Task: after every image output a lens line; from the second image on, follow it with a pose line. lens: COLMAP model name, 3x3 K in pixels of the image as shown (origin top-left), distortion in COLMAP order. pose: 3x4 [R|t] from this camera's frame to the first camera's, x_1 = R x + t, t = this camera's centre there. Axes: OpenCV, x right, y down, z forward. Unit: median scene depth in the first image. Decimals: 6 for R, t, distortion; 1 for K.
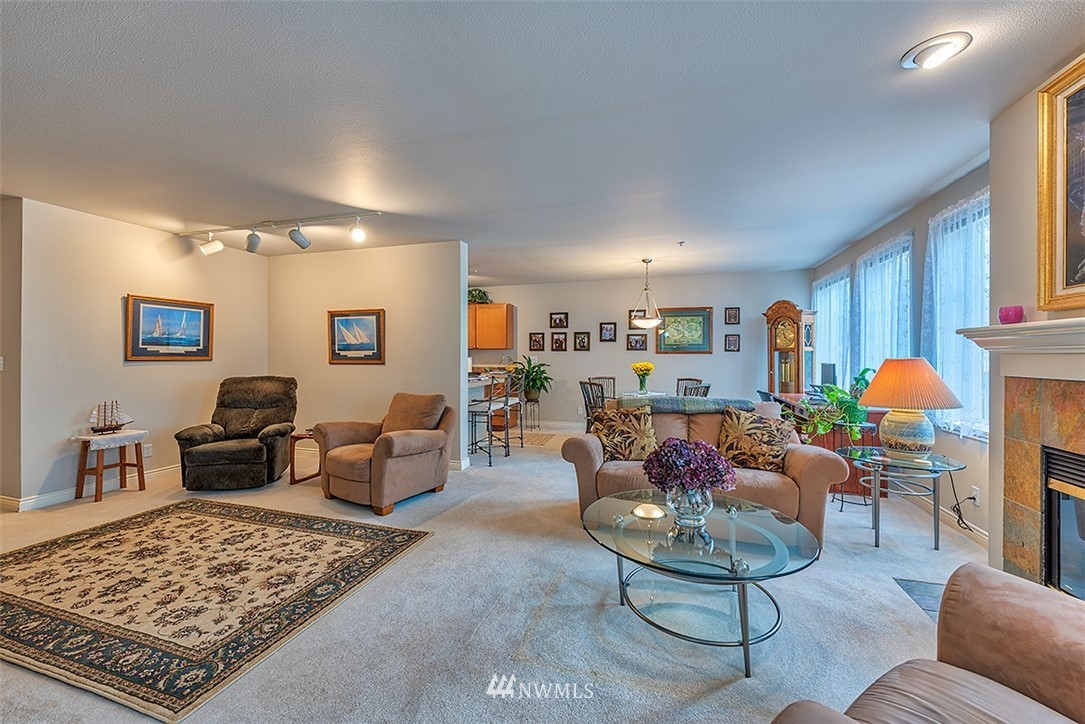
lens RADIAL K [[432.1, 0, 543.4], [0, 432.1, 355.1], [0, 0, 1]] dist [0.000001, -0.000243]
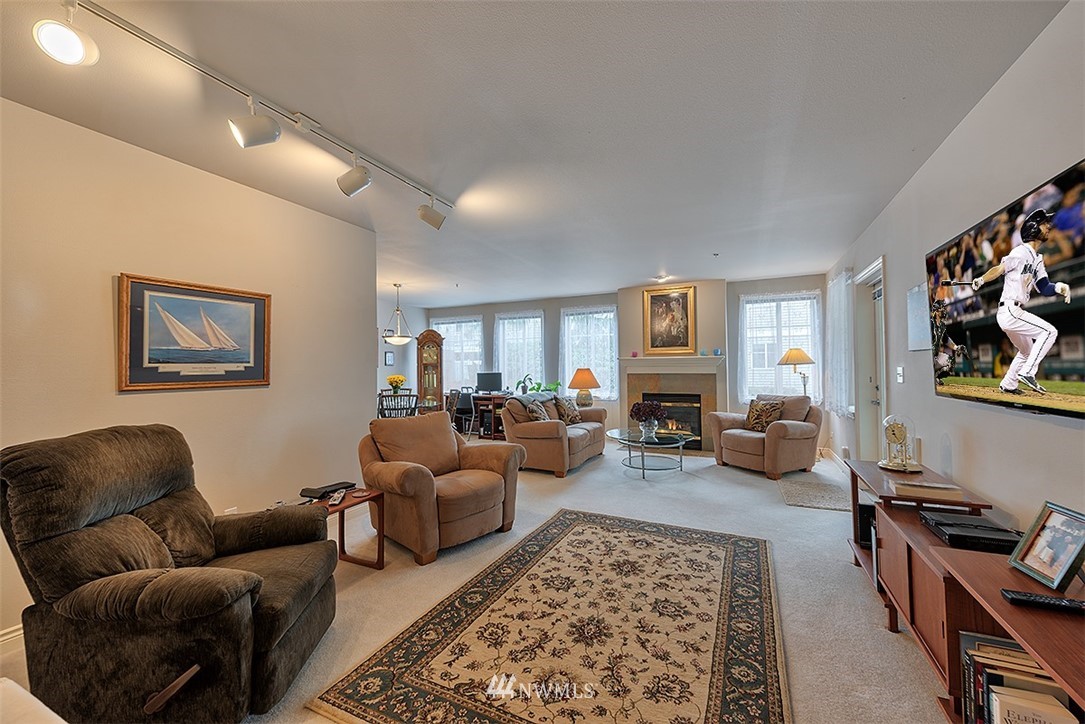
lens RADIAL K [[452.5, 0, 524.2], [0, 452.5, 361.5], [0, 0, 1]] dist [-0.000455, -0.000122]
pose [[0.134844, 0.010989, 0.990806, -1.217474], [0.011428, 0.999855, -0.012644, -0.000825], [-0.990801, 0.013027, 0.134698, 0.711722]]
